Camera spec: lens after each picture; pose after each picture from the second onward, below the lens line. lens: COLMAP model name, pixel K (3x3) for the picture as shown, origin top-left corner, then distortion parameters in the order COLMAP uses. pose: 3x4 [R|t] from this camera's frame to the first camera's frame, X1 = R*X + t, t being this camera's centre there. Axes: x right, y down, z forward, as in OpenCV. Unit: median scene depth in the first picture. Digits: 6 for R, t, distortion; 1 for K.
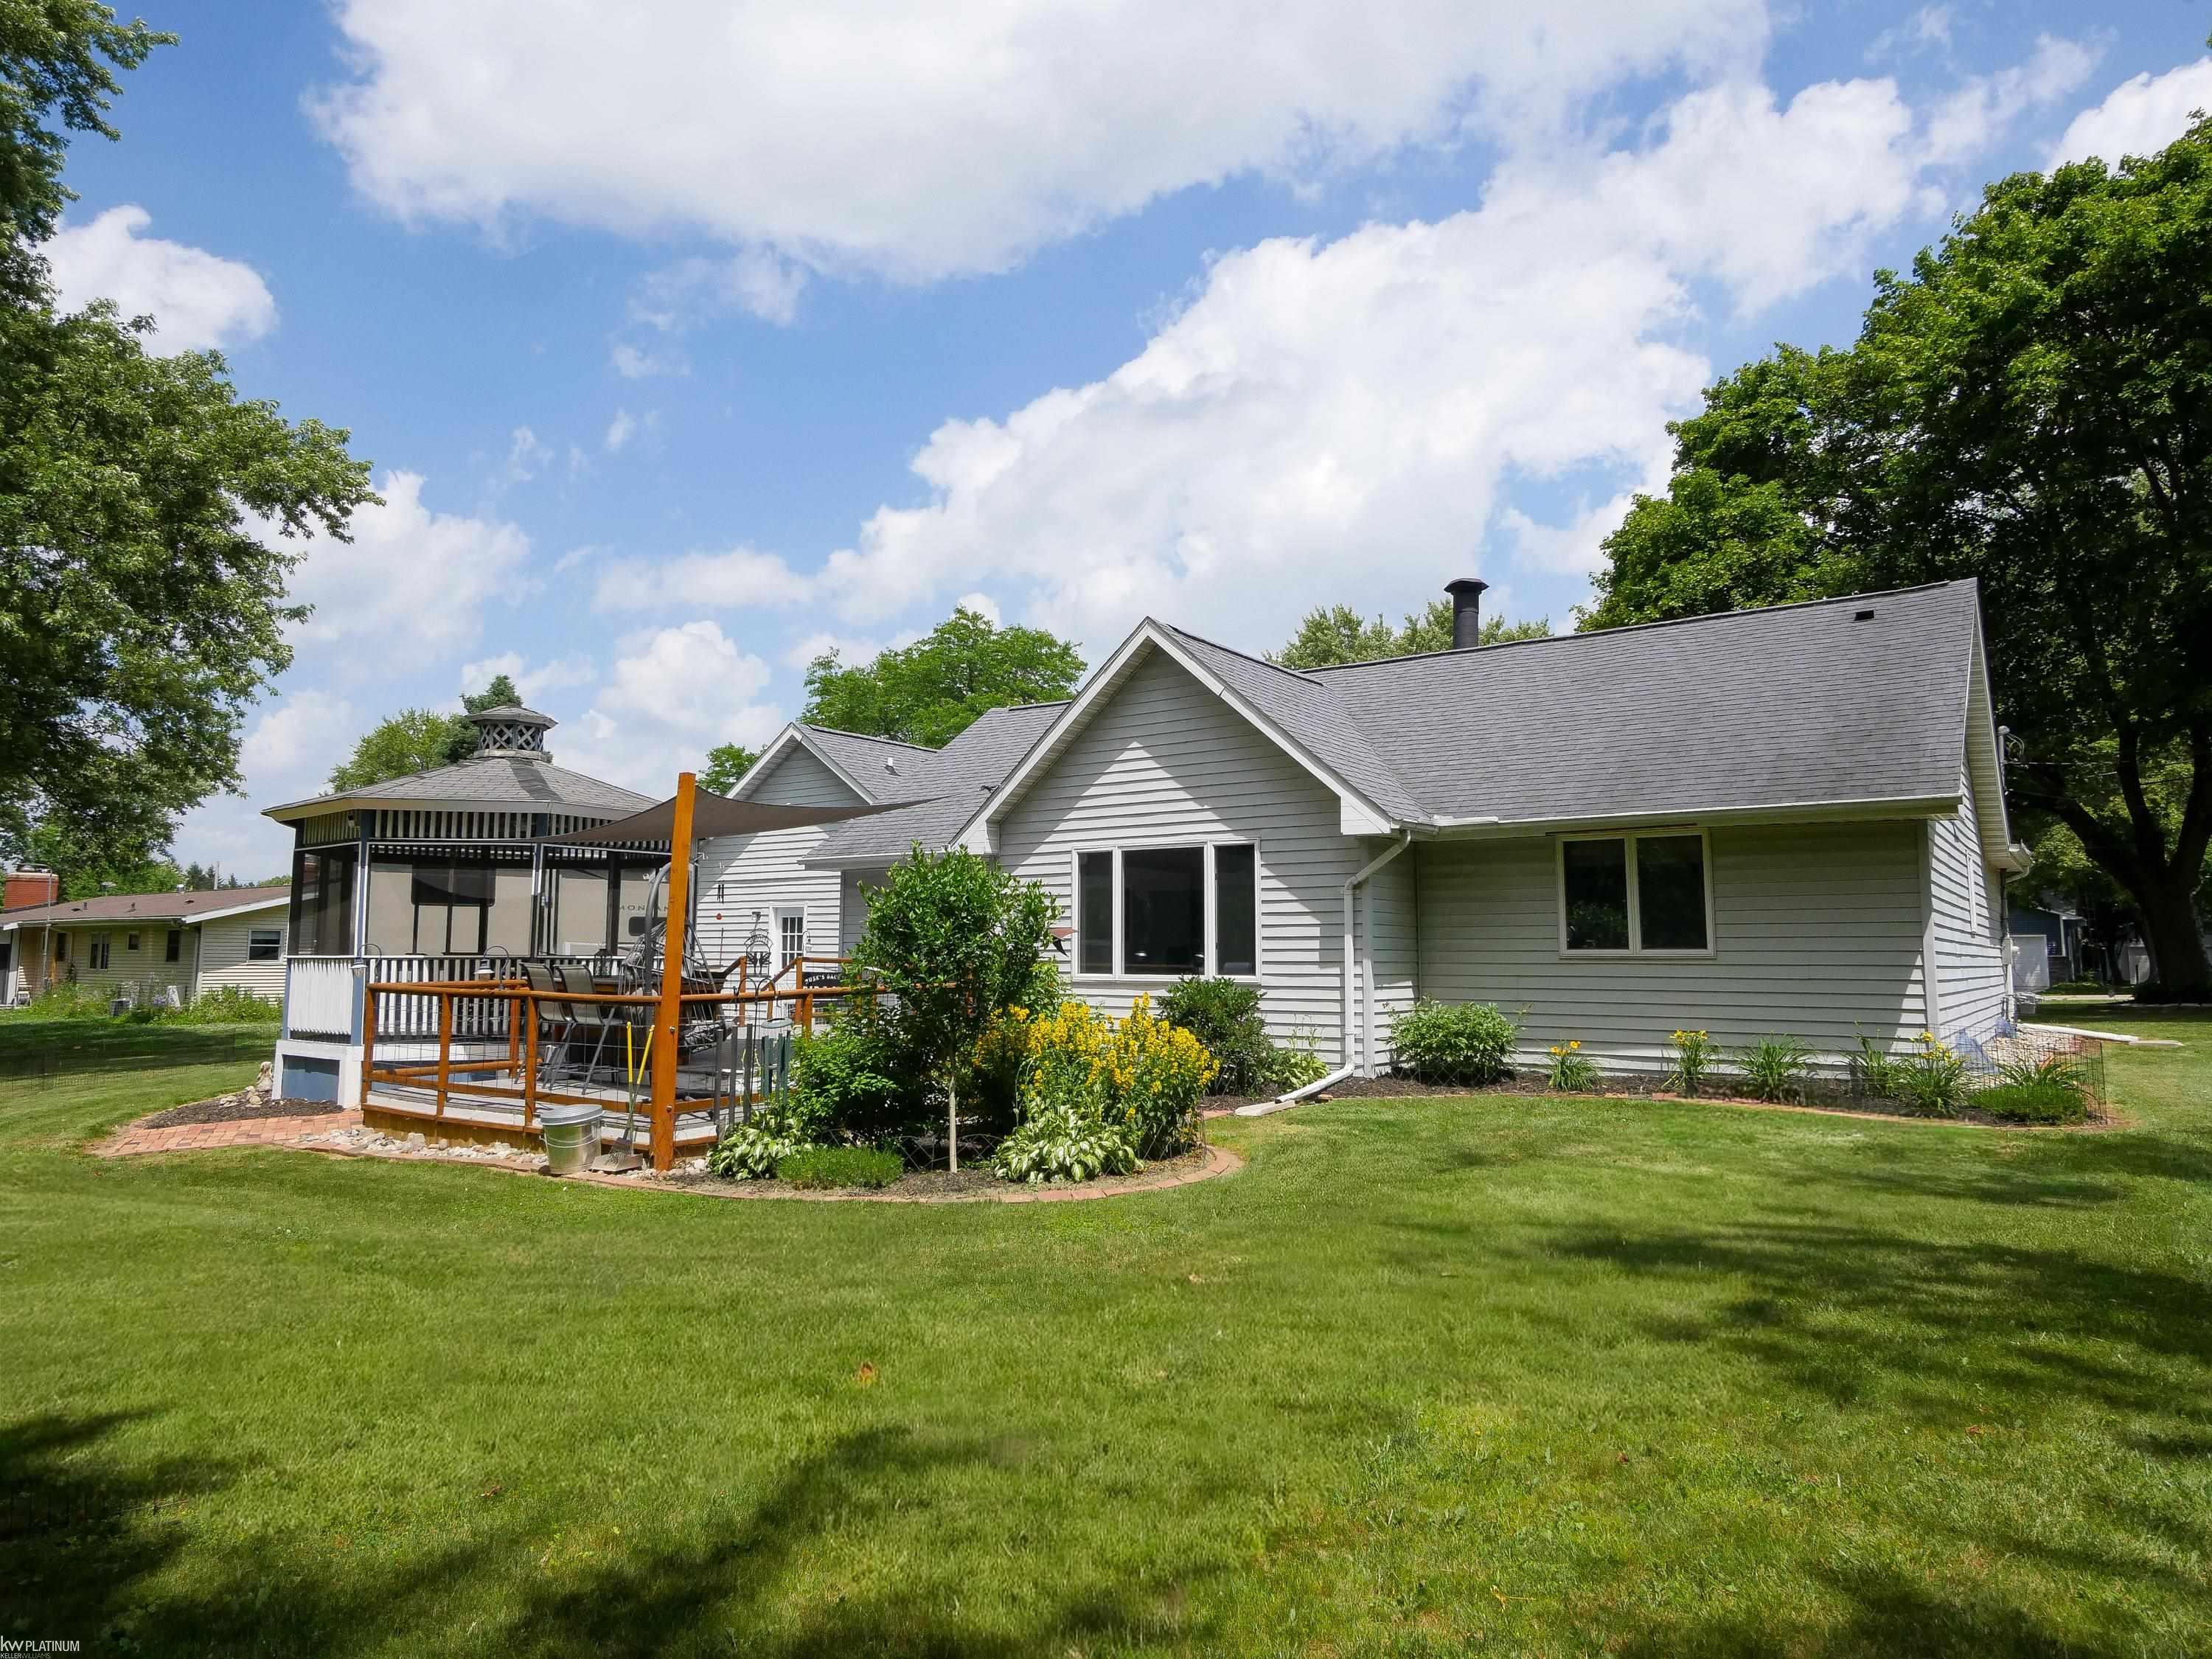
lens RADIAL K [[1376.2, 0, 1106.0], [0, 1376.2, 829.5], [0, 0, 1]] dist [0.169636, -0.000116]
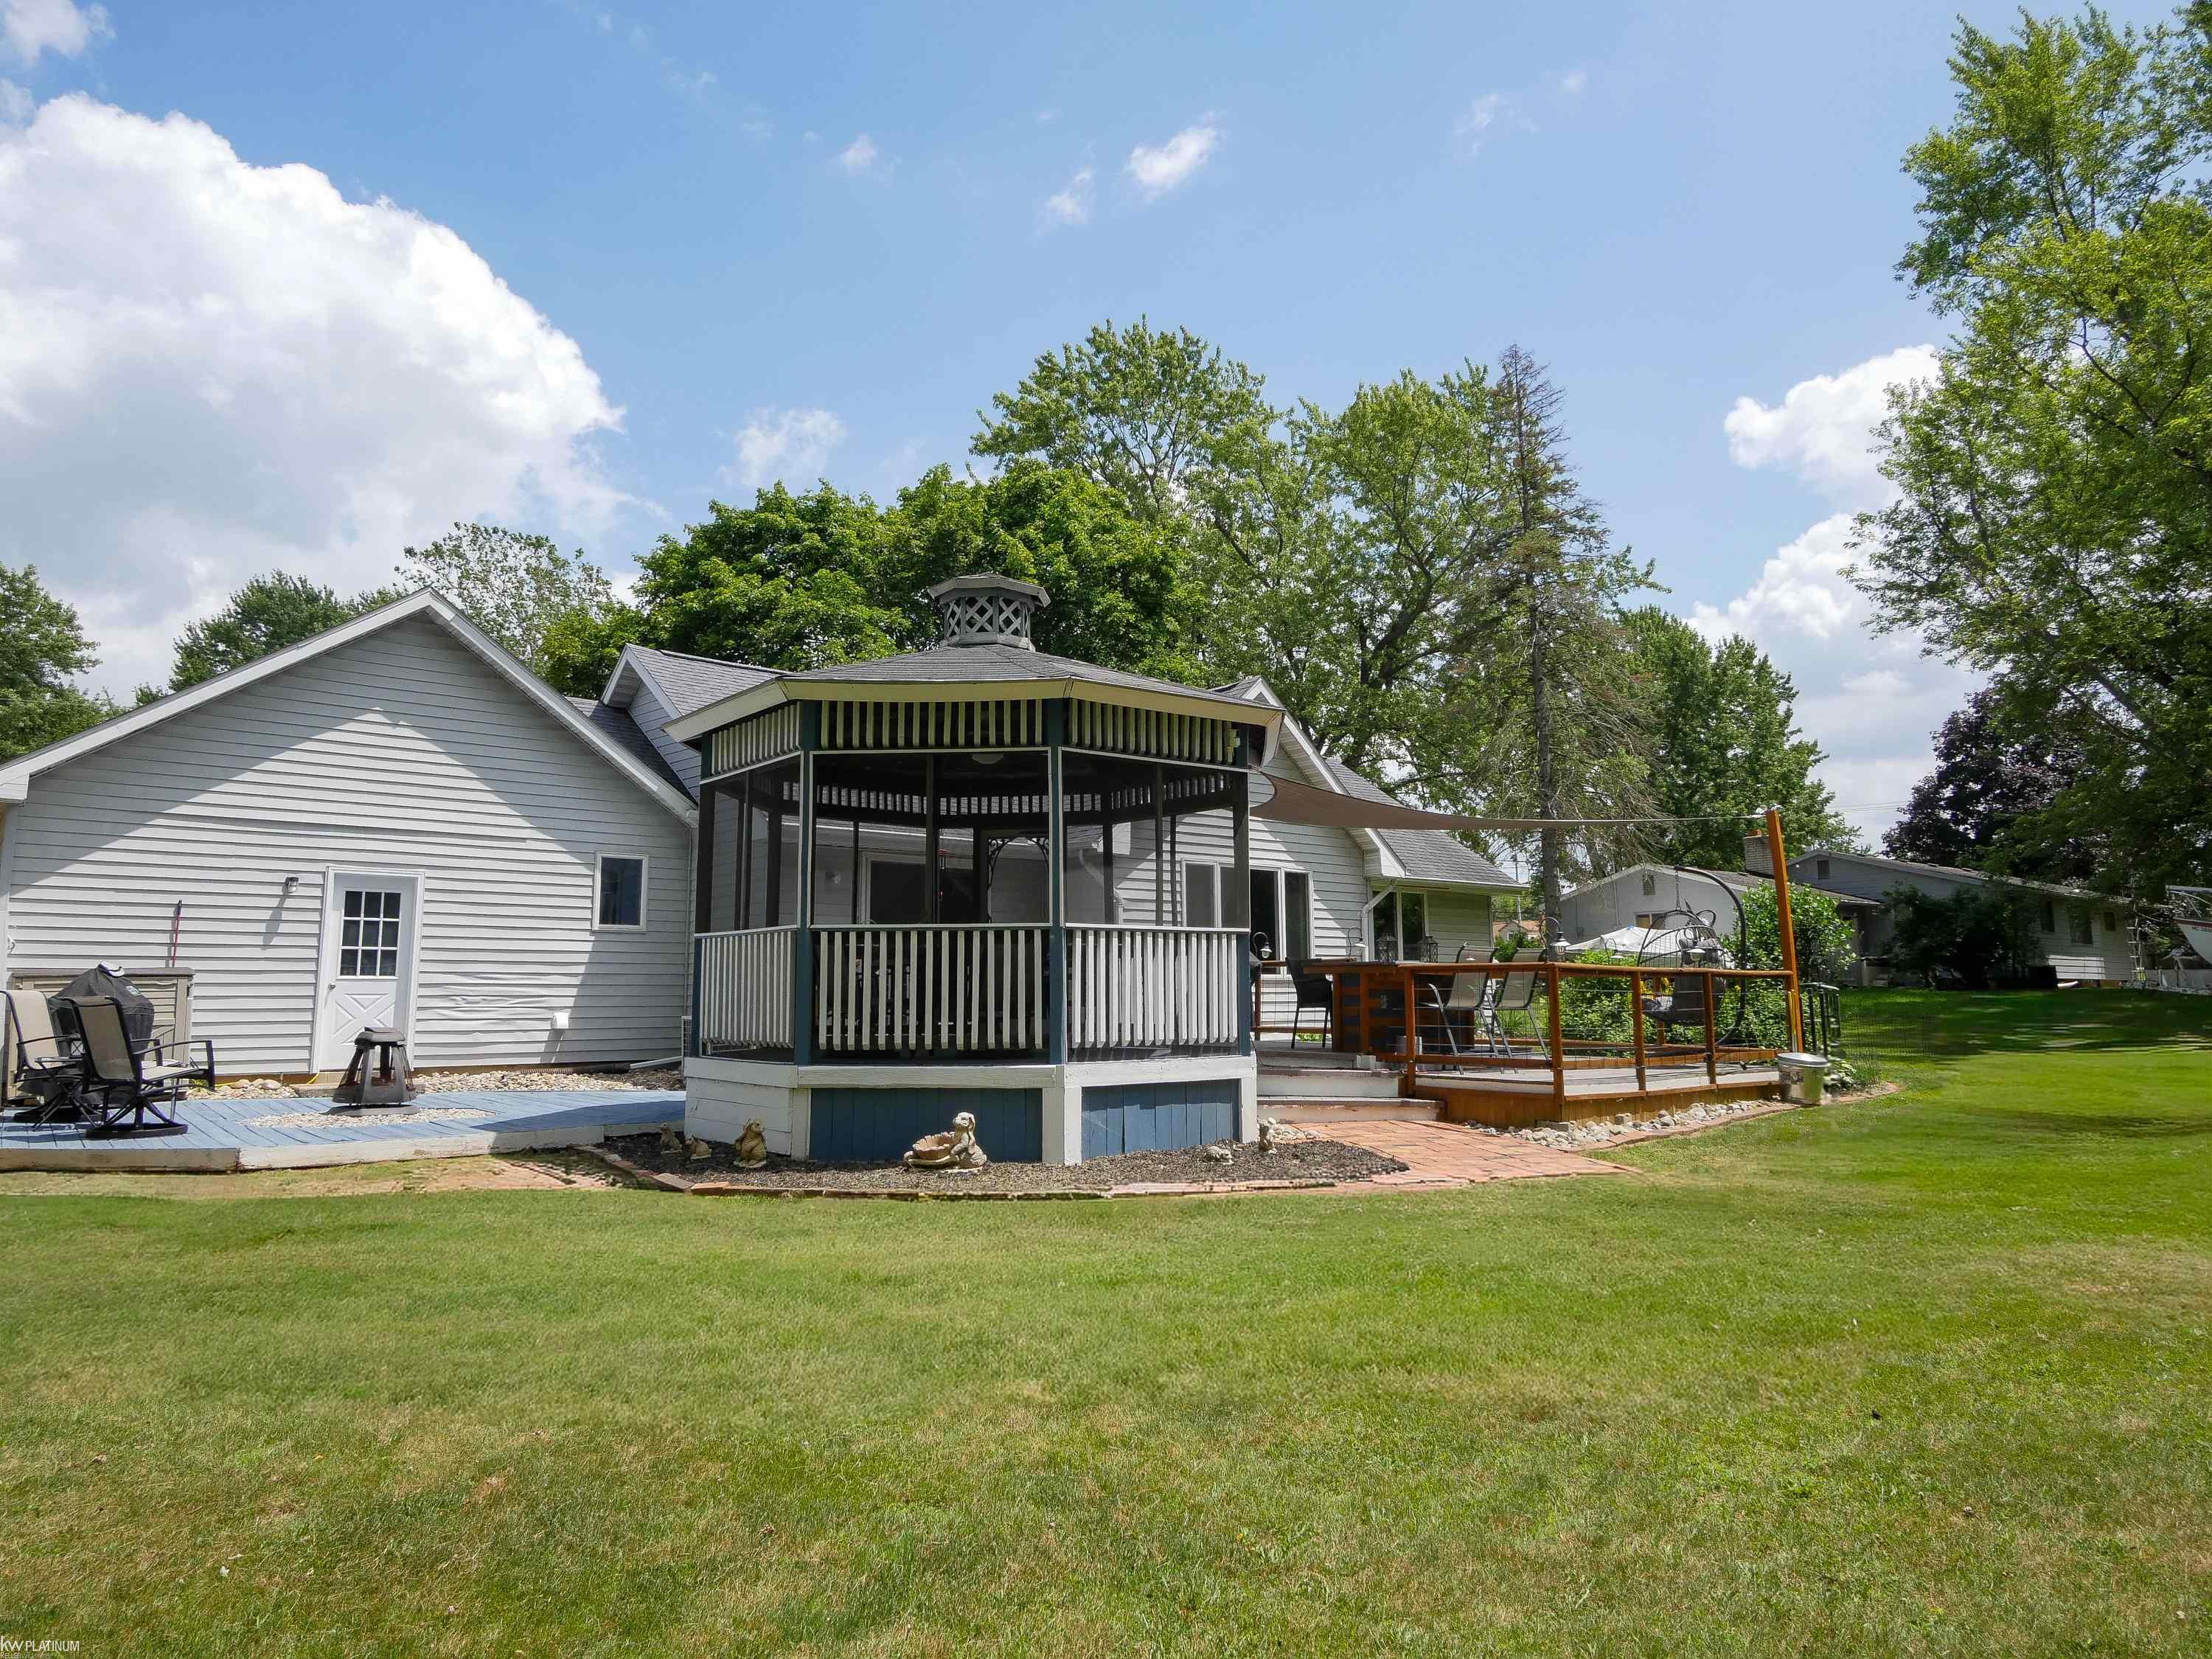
lens RADIAL K [[1376.2, 0, 1106.0], [0, 1376.2, 829.5], [0, 0, 1]] dist [0.169636, -0.000116]
pose [[0.264426, 0.112848, 0.957781, -1.062172], [-0.086577, 0.991898, -0.092966, 0.095105], [-0.960512, -0.058339, 0.272054, 0.747017]]
